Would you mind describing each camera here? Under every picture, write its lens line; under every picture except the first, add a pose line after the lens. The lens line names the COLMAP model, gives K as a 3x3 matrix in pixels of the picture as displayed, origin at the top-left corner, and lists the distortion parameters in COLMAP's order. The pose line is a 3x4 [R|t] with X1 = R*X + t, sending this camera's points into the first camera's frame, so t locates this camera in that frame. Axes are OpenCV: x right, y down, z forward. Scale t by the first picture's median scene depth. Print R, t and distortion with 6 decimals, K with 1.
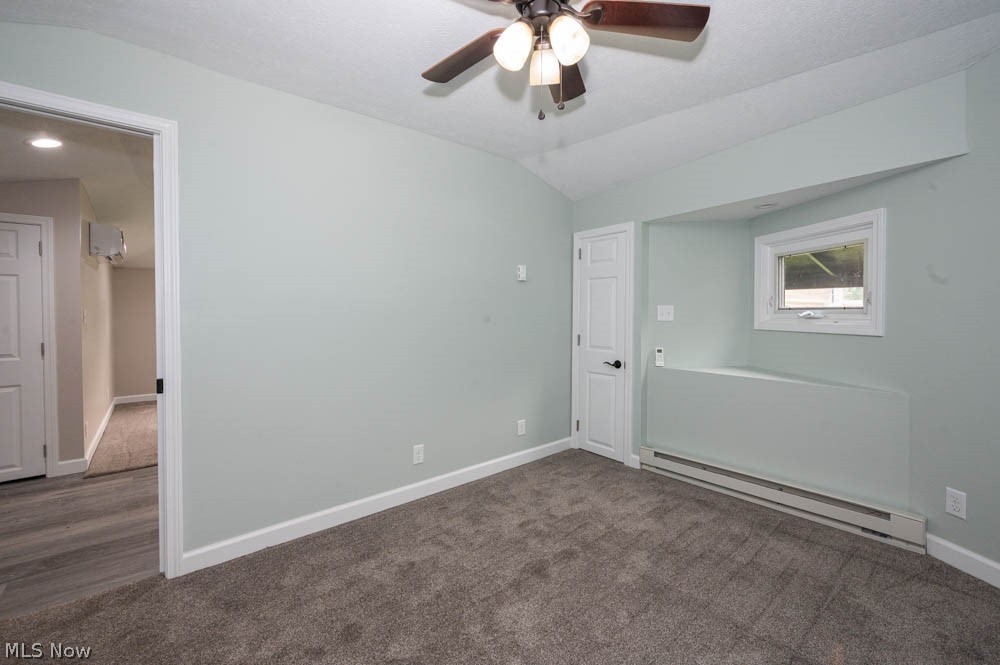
lens RADIAL K [[402.2, 0, 494.4], [0, 402.2, 326.3], [0, 0, 1]] dist [-0.002503, -0.000227]
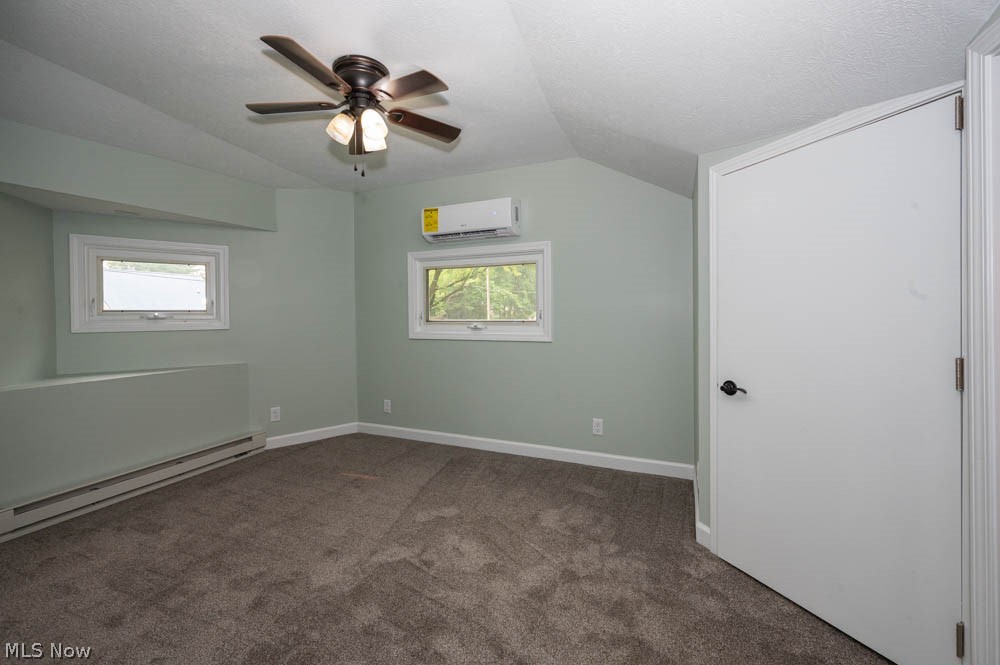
lens RADIAL K [[402.2, 0, 504.1], [0, 402.2, 322.7], [0, 0, 1]] dist [-0.002503, -0.000227]
pose [[-0.448465, -0.013563, 0.893697, -1.024051], [0.038201, 0.998680, 0.034326, -0.014806], [-0.892983, 0.049535, -0.447355, 0.865223]]
